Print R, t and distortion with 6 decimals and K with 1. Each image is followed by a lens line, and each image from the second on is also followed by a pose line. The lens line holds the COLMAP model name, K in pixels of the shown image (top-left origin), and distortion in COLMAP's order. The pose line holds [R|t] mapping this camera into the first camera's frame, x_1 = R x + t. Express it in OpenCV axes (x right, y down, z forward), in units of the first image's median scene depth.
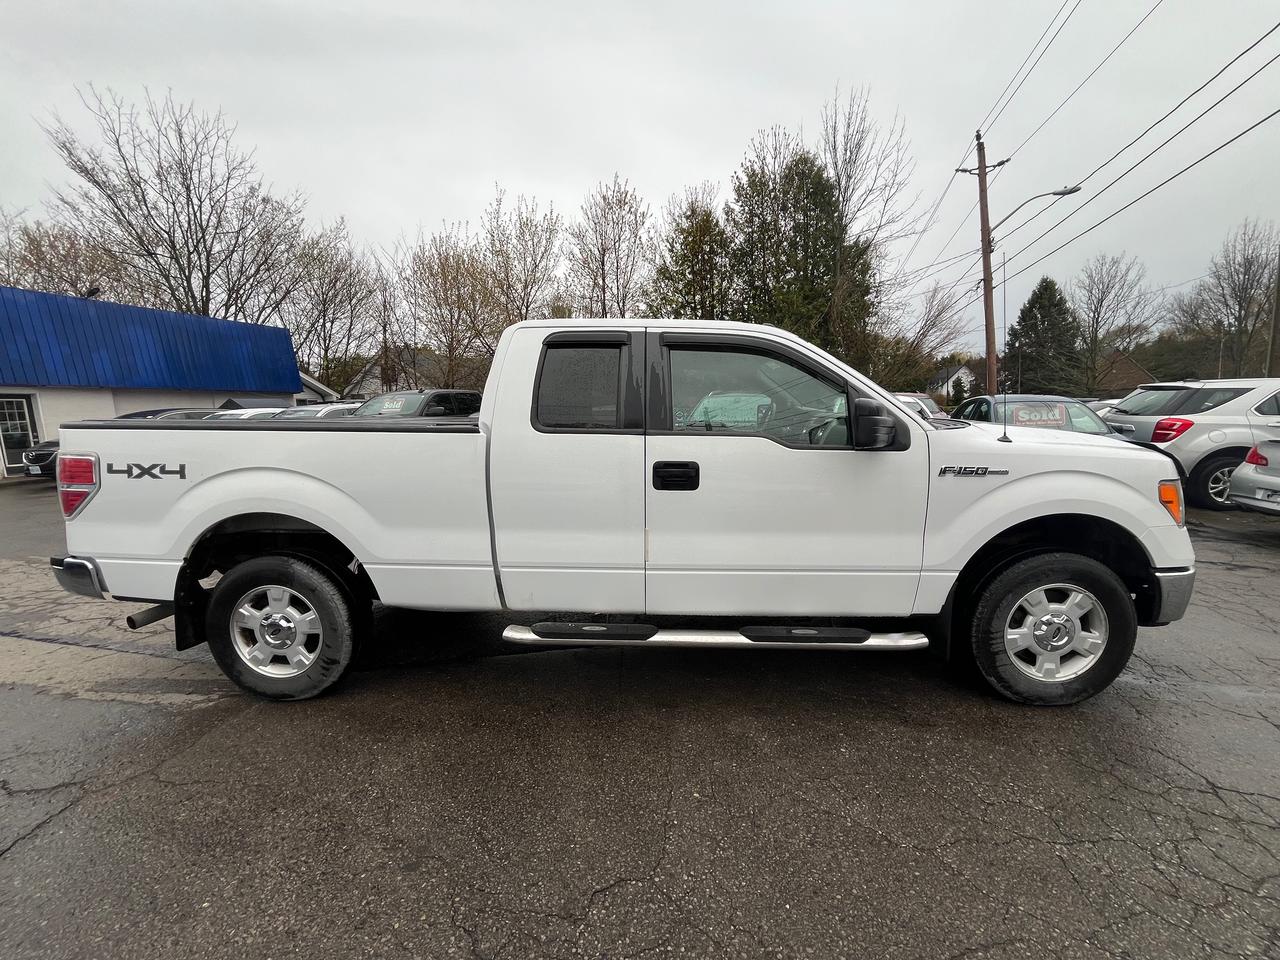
lens RADIAL K [[522.2, 0, 640.0], [0, 522.2, 480.0], [0, 0, 1]] dist [-0.003734, -0.000569]
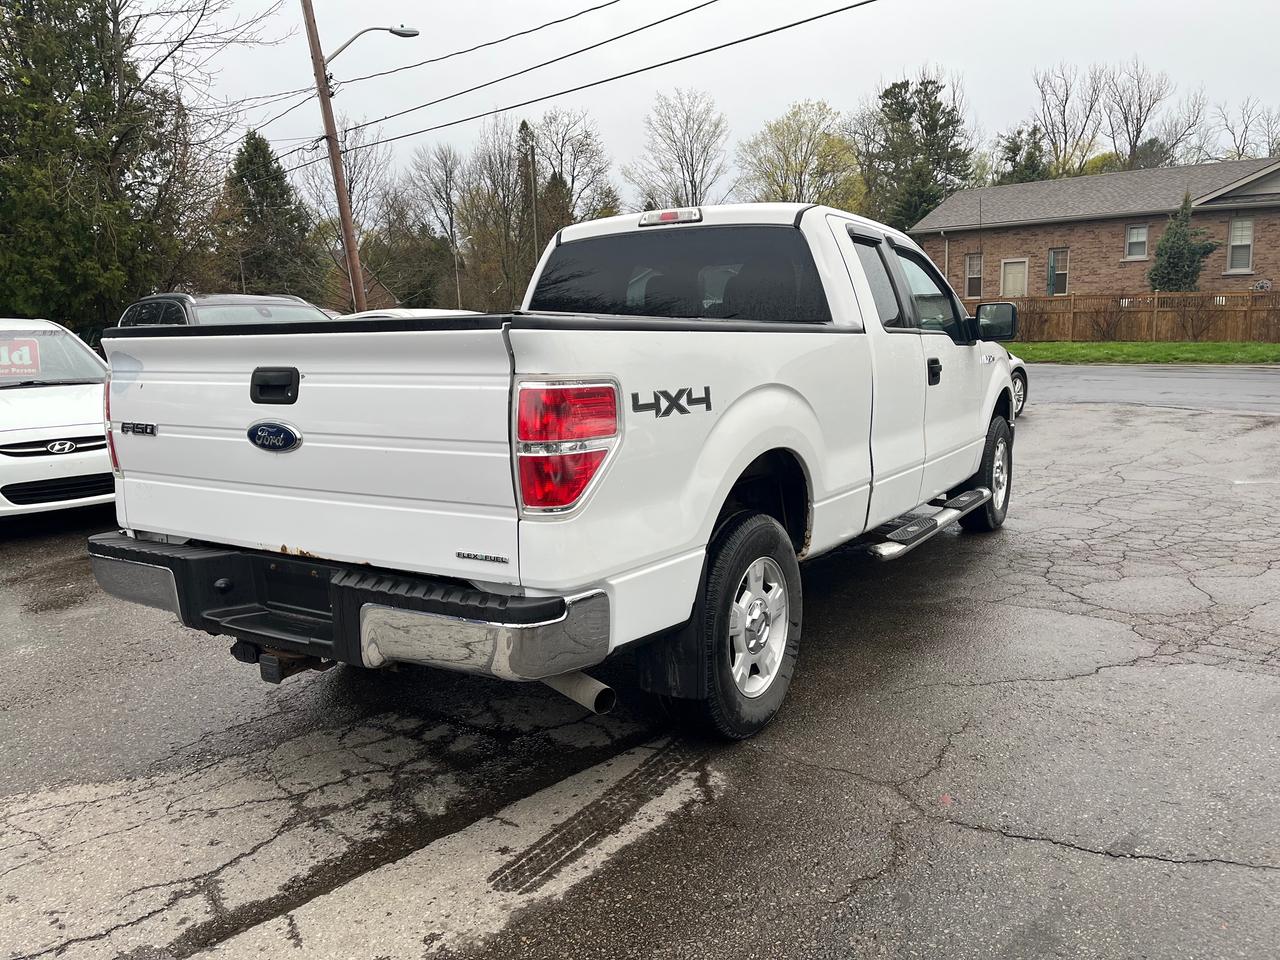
lens RADIAL K [[963.2, 0, 635.4], [0, 963.2, 484.2], [0, 0, 1]] dist [0.096135, -0.133224]
pose [[0.498242, -0.135750, 0.856345, -1.779021], [0.128359, 0.988333, 0.081990, -0.019029], [-0.857484, 0.069069, 0.509854, 0.458174]]
